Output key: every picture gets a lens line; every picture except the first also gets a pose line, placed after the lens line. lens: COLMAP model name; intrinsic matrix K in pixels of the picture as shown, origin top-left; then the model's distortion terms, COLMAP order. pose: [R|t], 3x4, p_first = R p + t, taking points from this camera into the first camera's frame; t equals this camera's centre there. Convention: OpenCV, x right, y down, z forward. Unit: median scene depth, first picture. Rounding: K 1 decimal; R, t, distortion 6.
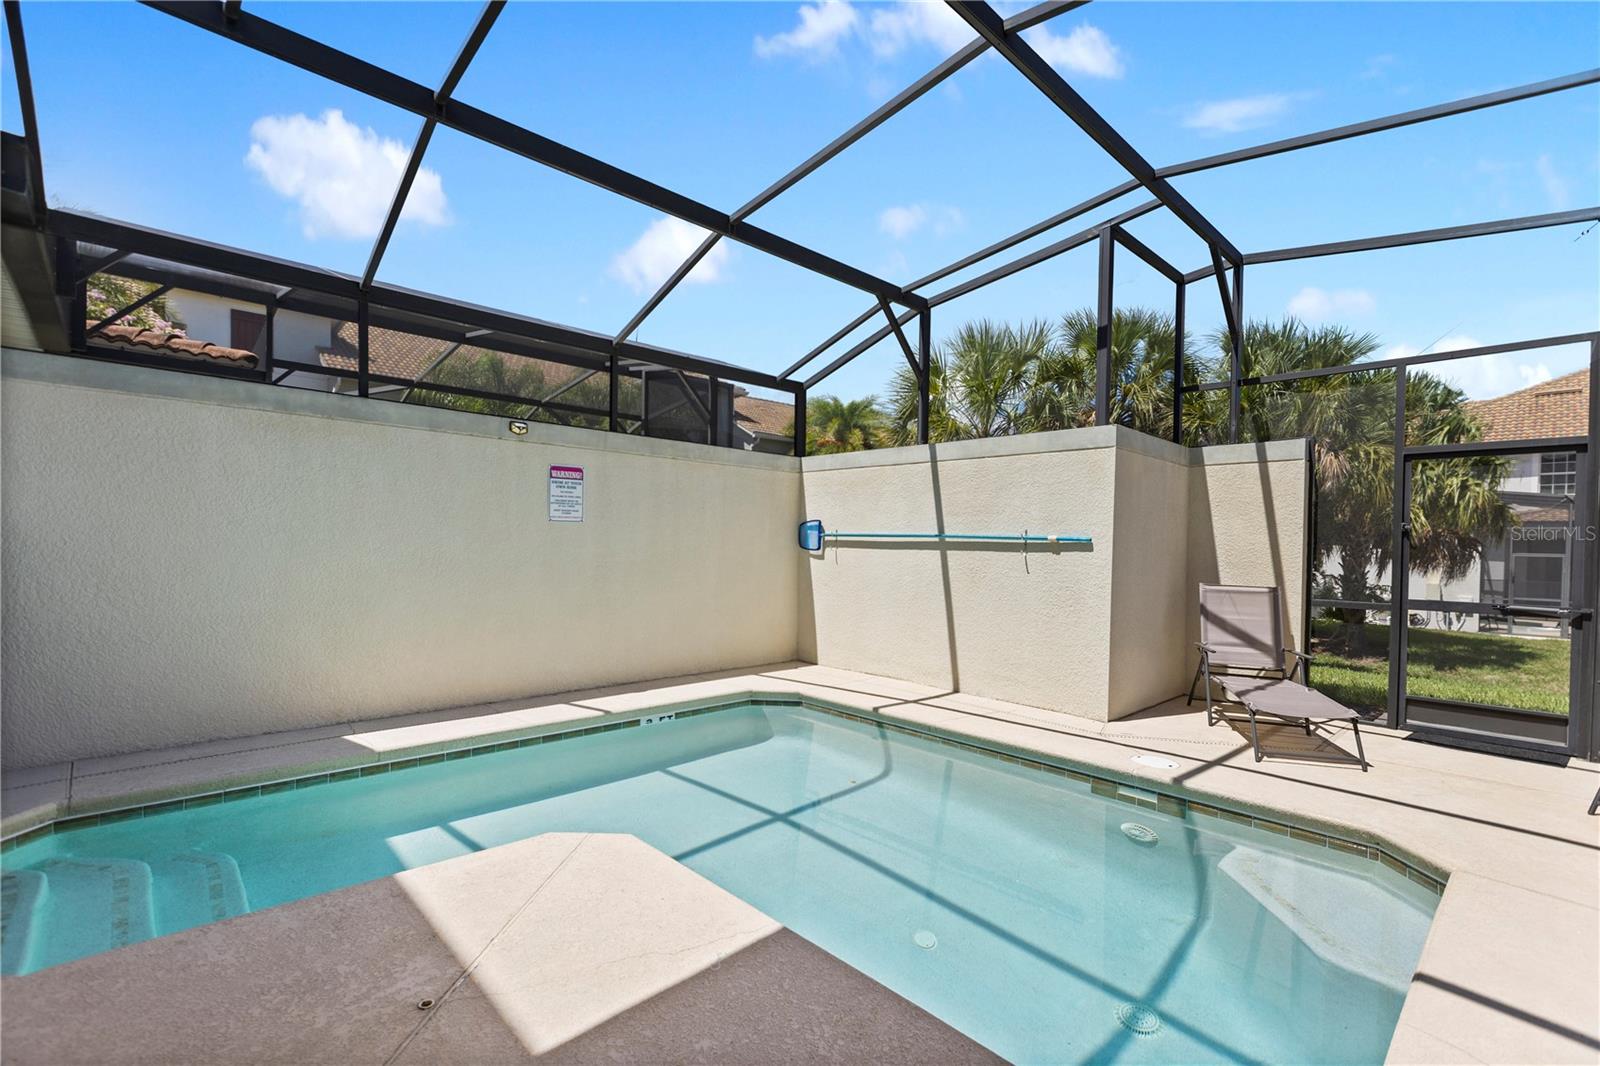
lens RADIAL K [[710.3, 0, 792.2], [0, 710.3, 550.5], [0, 0, 1]] dist [0.001269, -0.000010]
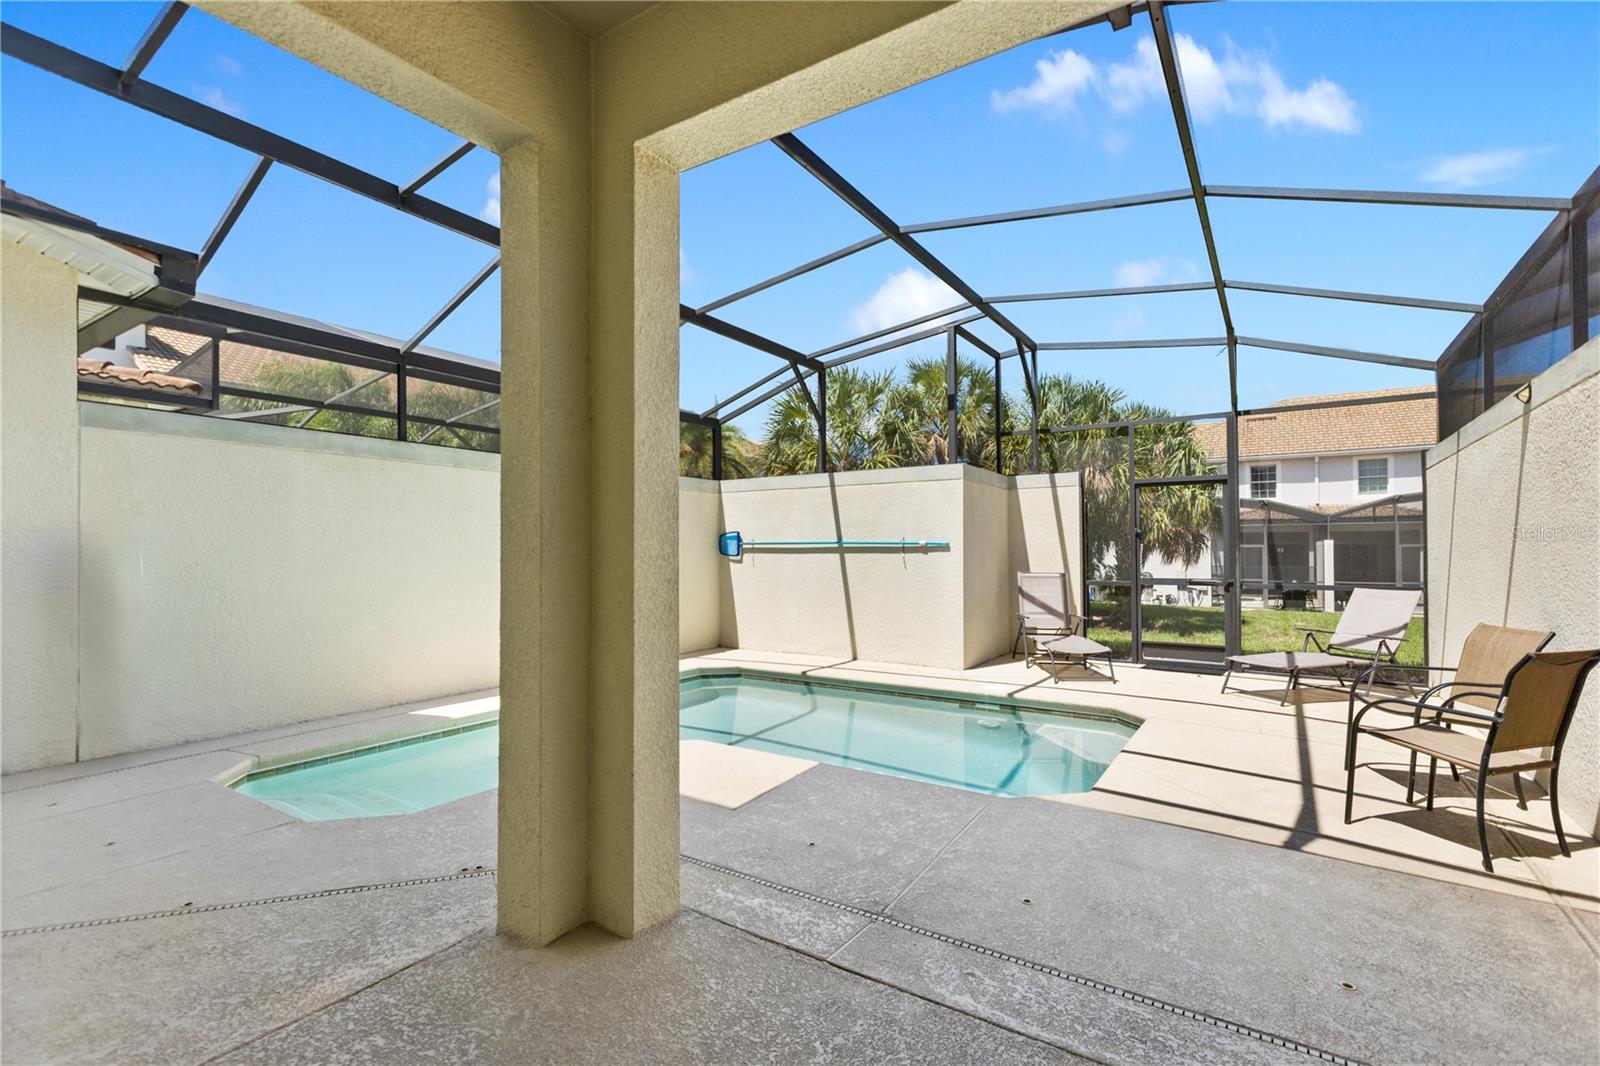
lens RADIAL K [[727.1, 0, 800.0], [0, 727.1, 533.0], [0, 0, 1]] dist [-0.004176, -0.000150]
pose [[0.971828, -0.018068, 0.234998, -0.185458], [0.025420, 0.999276, -0.028293, -0.001889], [-0.234317, 0.033469, 0.971584, -0.306675]]
